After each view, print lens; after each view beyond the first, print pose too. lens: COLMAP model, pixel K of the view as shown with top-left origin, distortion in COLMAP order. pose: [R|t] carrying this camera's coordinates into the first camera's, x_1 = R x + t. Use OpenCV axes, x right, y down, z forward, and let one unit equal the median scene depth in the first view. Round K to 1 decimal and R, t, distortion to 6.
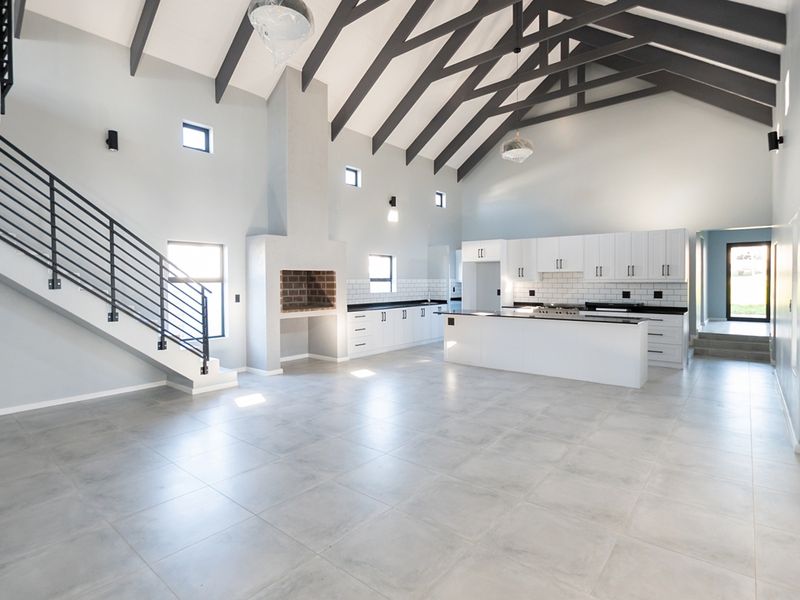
lens RADIAL K [[421.2, 0, 410.7], [0, 421.2, 283.8], [0, 0, 1]] dist [-0.002947, -0.000515]
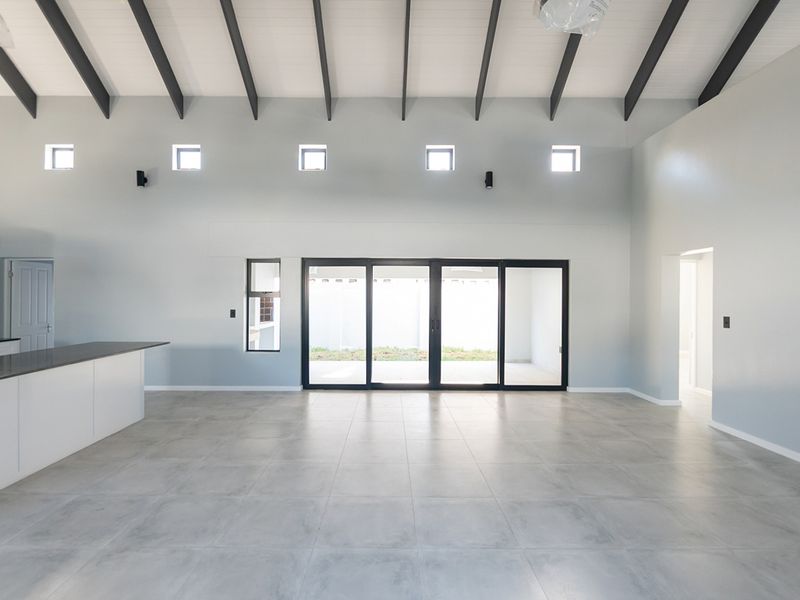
lens RADIAL K [[406.2, 0, 387.1], [0, 406.2, 297.9], [0, 0, 1]] dist [0.000653, -0.000088]
pose [[-0.618531, -0.001869, 0.785758, -0.289600], [0.001635, 0.999992, 0.003665, -0.005014], [-0.785758, 0.003551, -0.618523, 0.729713]]
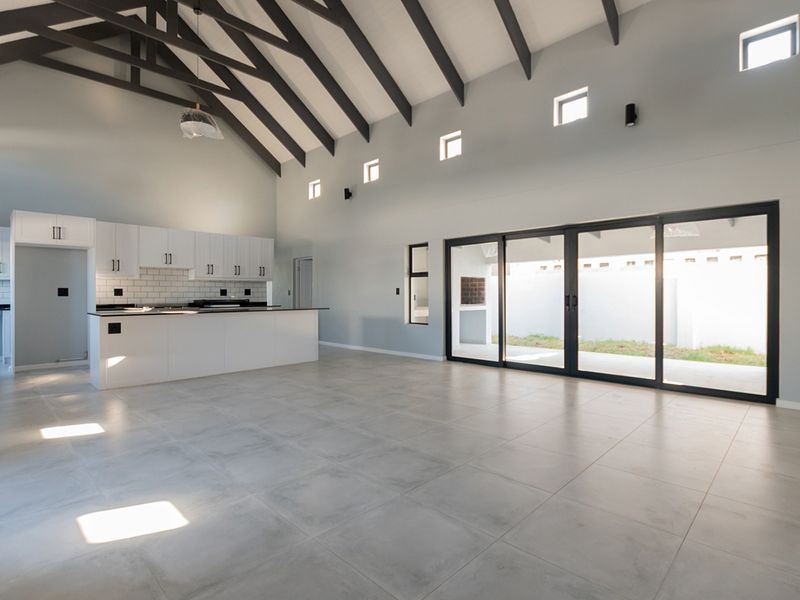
lens RADIAL K [[412.4, 0, 382.2], [0, 412.4, 297.1], [0, 0, 1]] dist [-0.005235, -0.000324]
pose [[0.128454, -0.004191, 0.991707, -0.441065], [0.009137, 0.999954, 0.003042, 0.034796], [-0.991673, 0.008671, 0.128486, 0.416199]]
